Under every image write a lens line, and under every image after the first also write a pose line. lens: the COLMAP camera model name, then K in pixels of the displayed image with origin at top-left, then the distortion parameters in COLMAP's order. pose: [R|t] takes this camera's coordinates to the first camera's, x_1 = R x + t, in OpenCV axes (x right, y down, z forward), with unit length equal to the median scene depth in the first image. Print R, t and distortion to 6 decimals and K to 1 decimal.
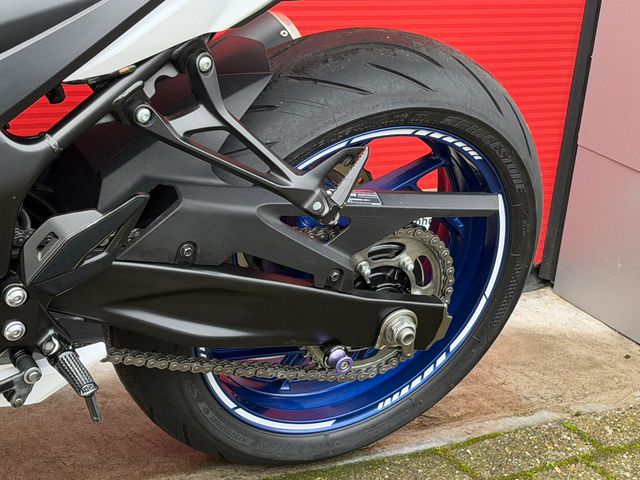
lens RADIAL K [[1609.3, 0, 322.8], [0, 1609.3, 239.0], [0, 0, 1]] dist [0.132596, 0.000000]
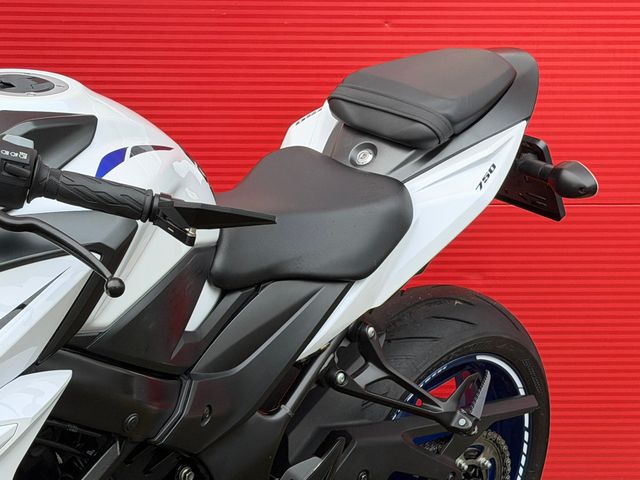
lens RADIAL K [[1609.3, 0, 316.2], [0, 1609.3, 240.3], [0, 0, 1]] dist [0.132596, 0.000000]
pose [[0.955868, -0.166410, 0.242125, -0.403591], [0.201143, 0.971364, -0.126468, -0.021494], [-0.214146, 0.169588, 0.961967, -0.273426]]
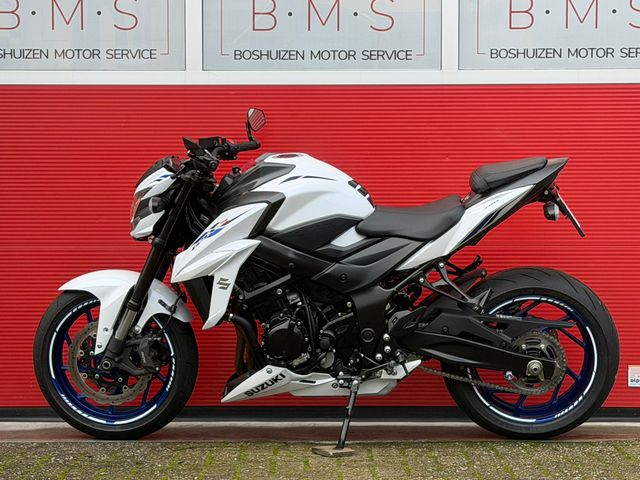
lens RADIAL K [[1609.3, 0, 321.6], [0, 1609.3, 237.6], [0, 0, 1]] dist [0.132596, 0.000000]
pose [[0.840374, -0.100136, -0.532676, 1.388491], [-0.088821, 0.944056, -0.317598, 0.848891], [0.534679, 0.314214, 0.784467, -1.620320]]
